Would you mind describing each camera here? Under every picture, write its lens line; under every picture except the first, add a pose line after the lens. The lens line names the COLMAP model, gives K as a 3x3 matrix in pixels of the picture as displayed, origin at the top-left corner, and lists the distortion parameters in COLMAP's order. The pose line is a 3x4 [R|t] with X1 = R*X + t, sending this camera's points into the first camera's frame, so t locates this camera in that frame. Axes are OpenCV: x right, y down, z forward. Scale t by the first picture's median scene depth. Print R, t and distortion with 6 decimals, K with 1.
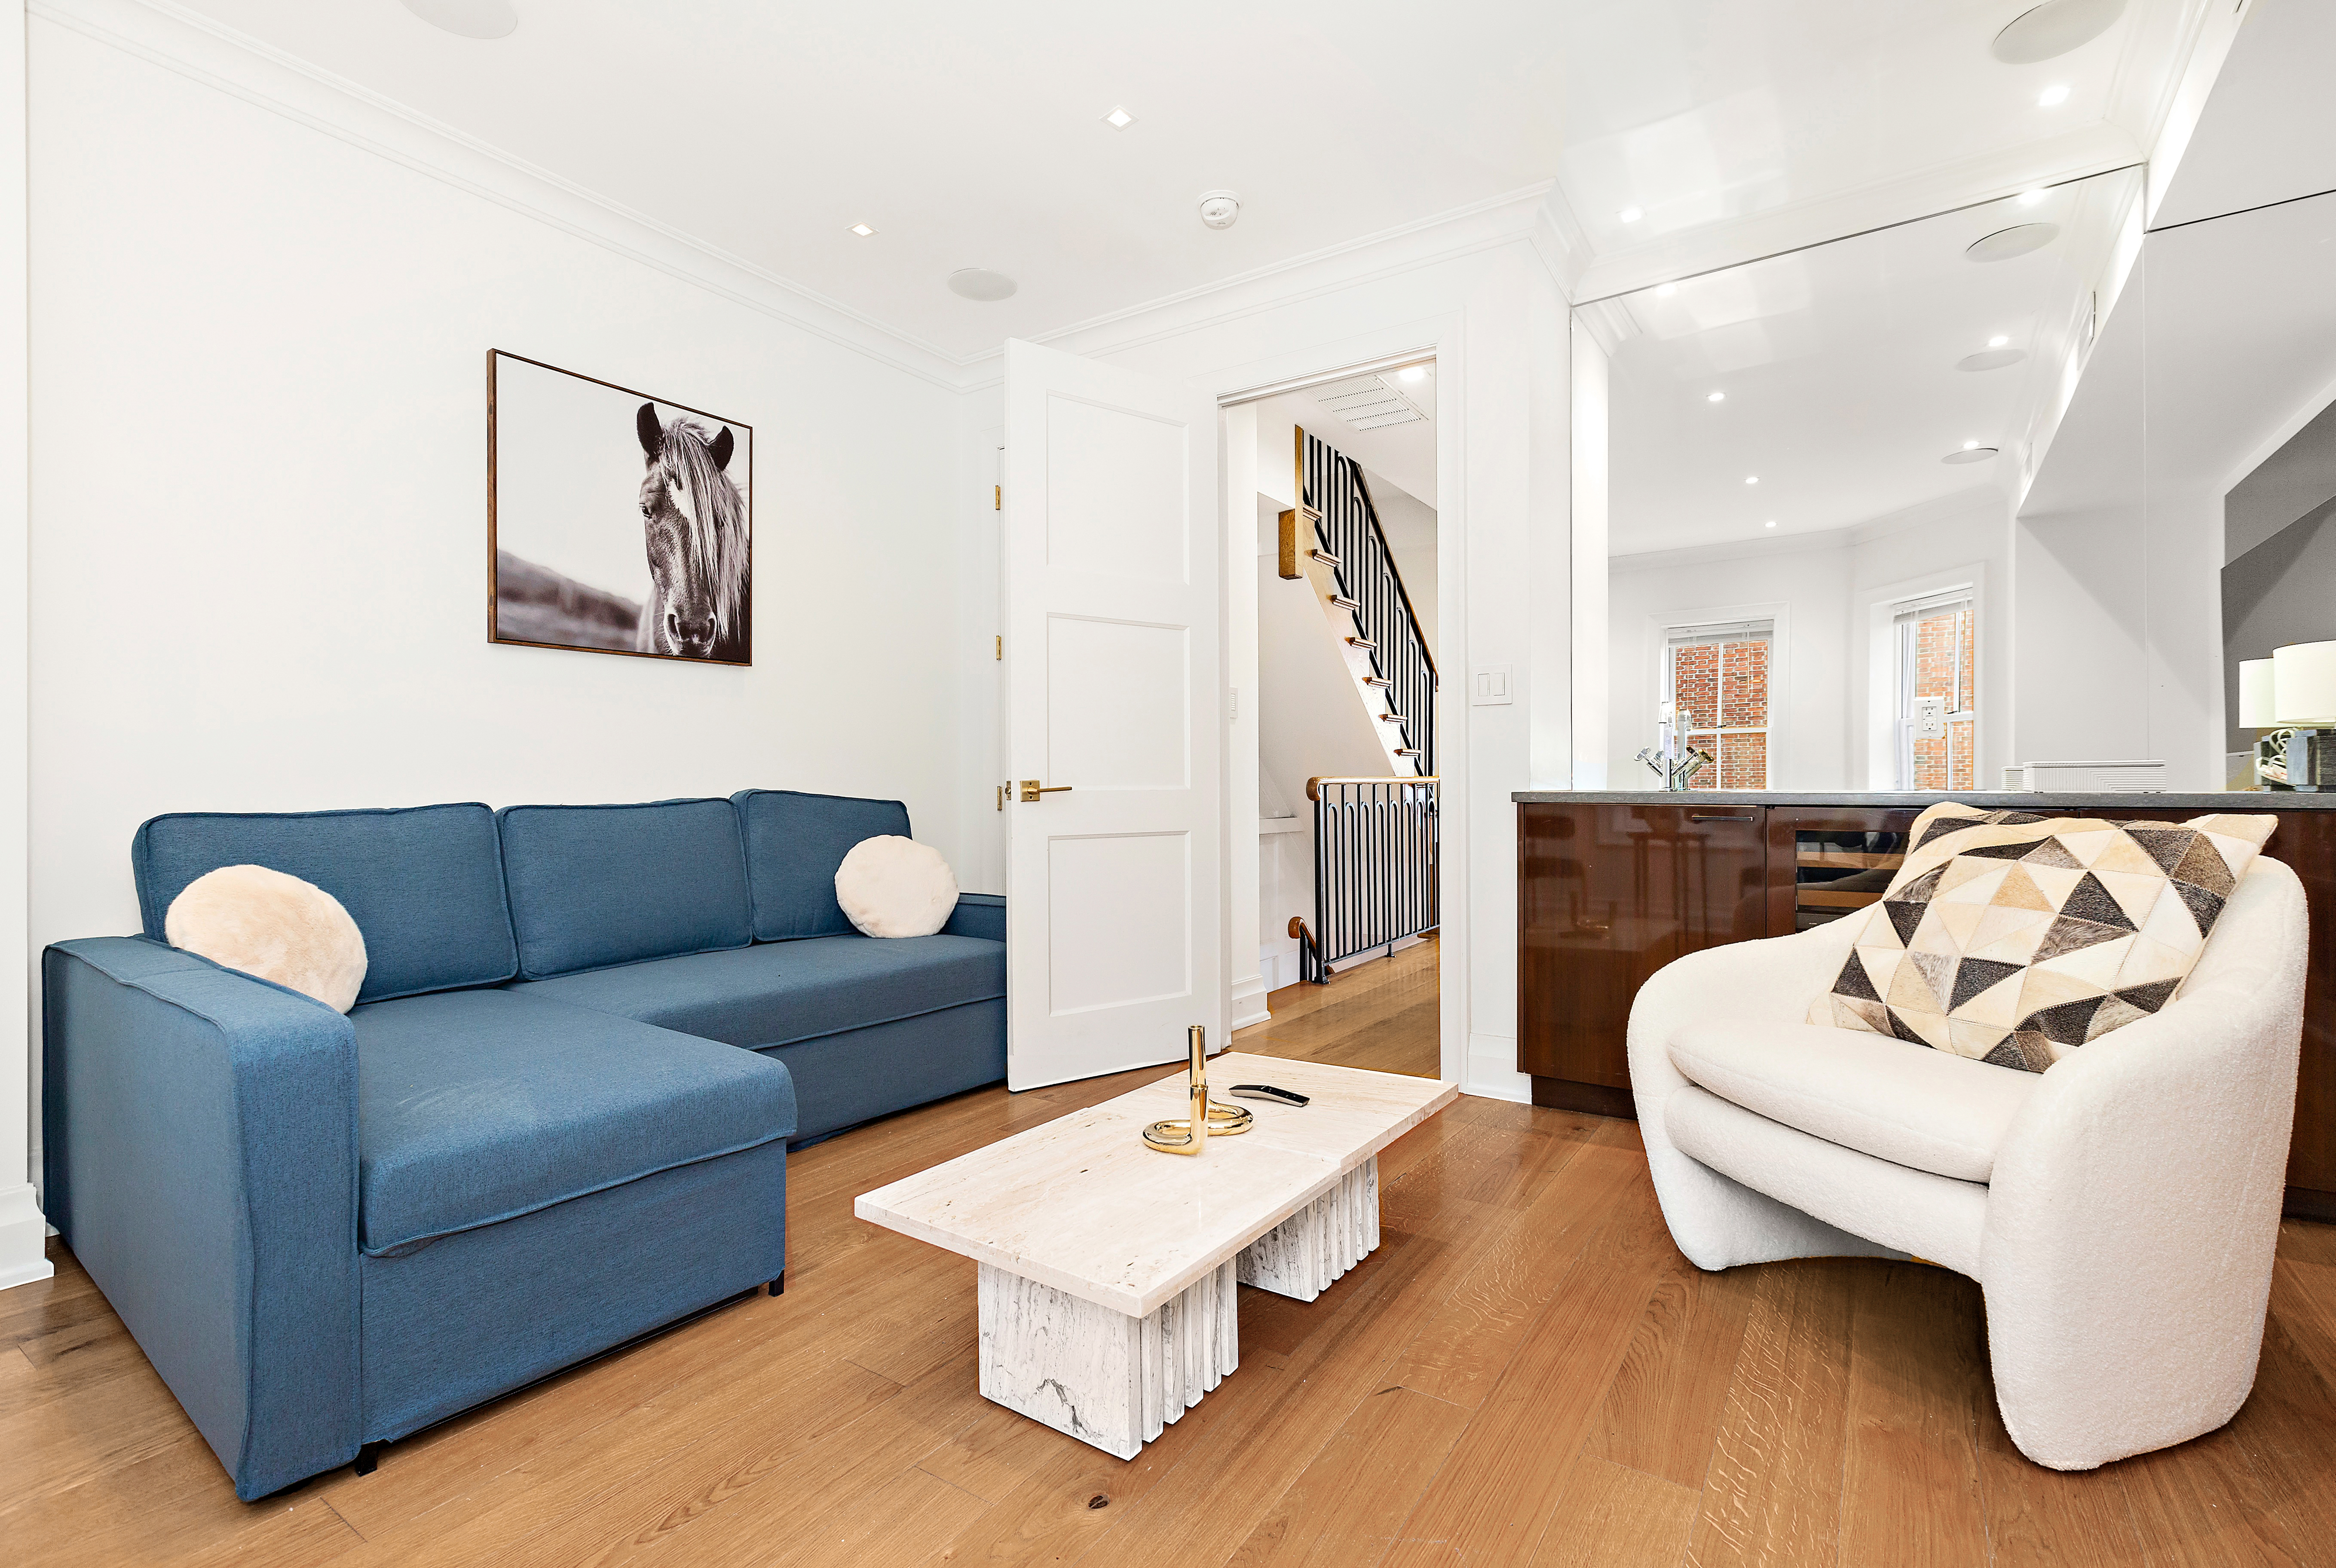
lens RADIAL K [[1083.3, 0, 1155.7], [0, 1083.3, 772.2], [0, 0, 1]] dist [-0.002210, -0.000118]
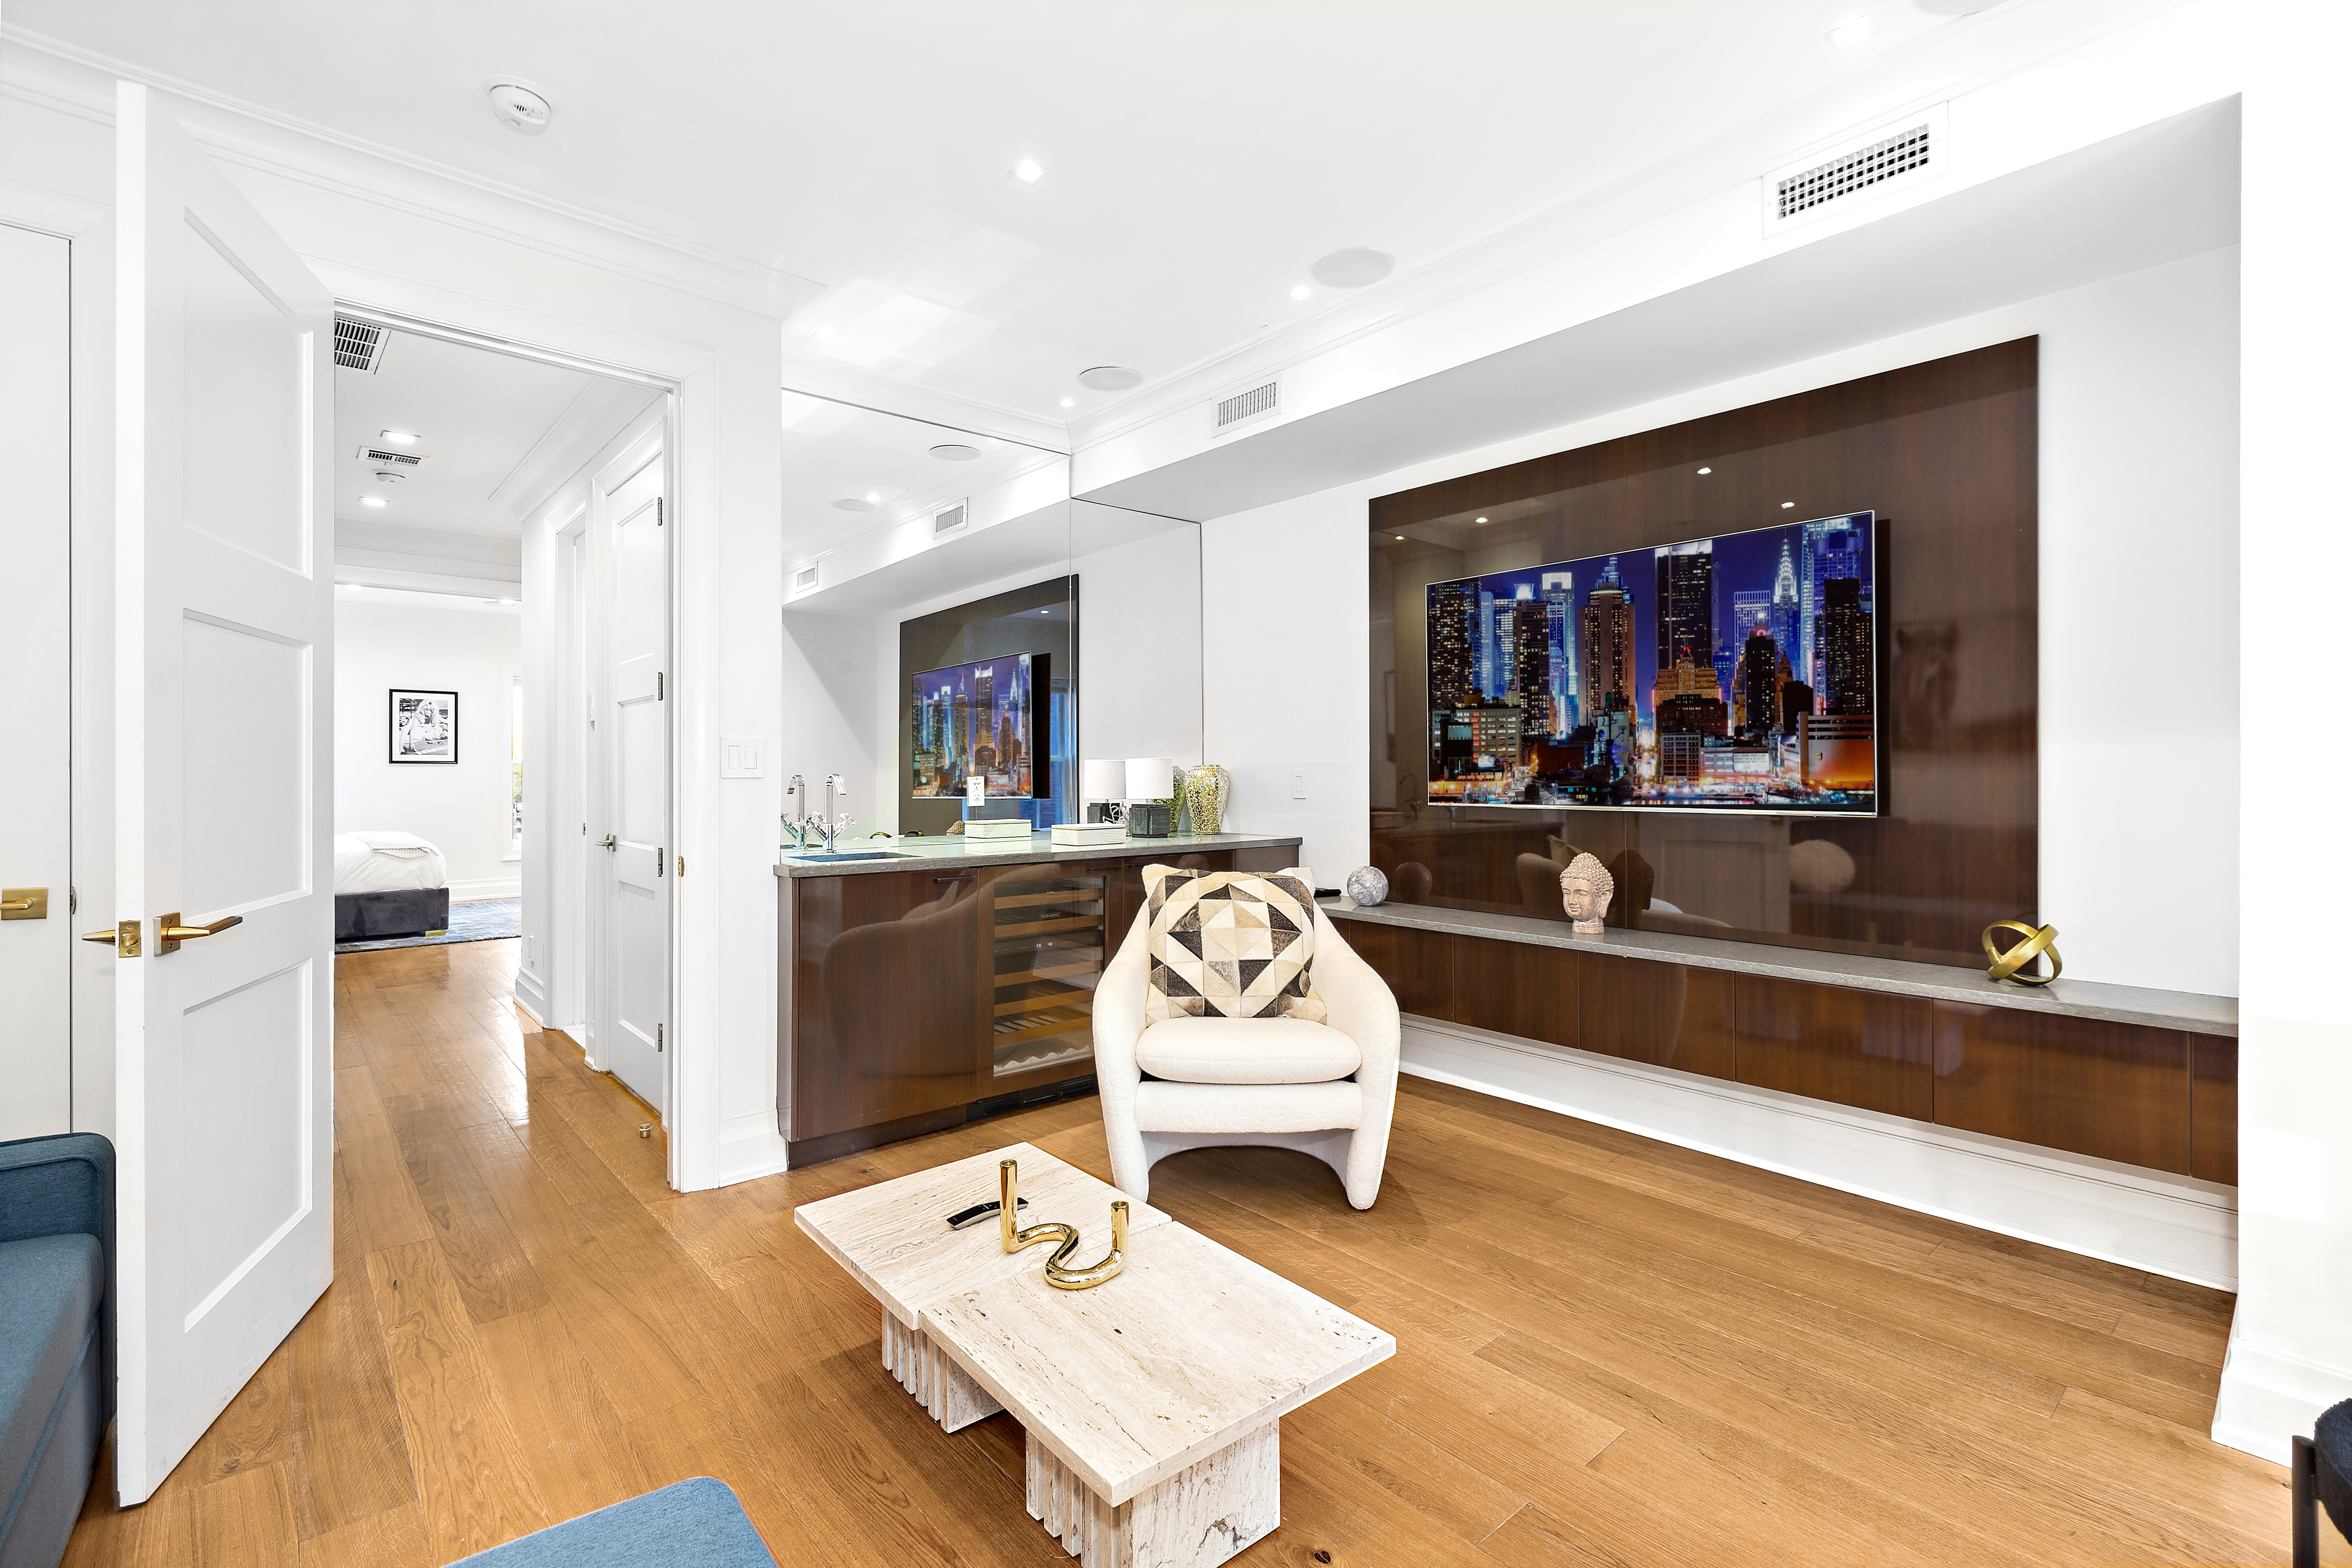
lens RADIAL K [[1057.6, 0, 1176.0], [0, 1057.6, 784.0], [0, 0, 1]] dist [-0.000212, -0.000640]
pose [[0.256675, -0.003880, 0.966490, -0.489408], [-0.007445, 0.999954, 0.005991, -0.064204], [-0.966469, -0.008733, 0.256635, 0.361109]]
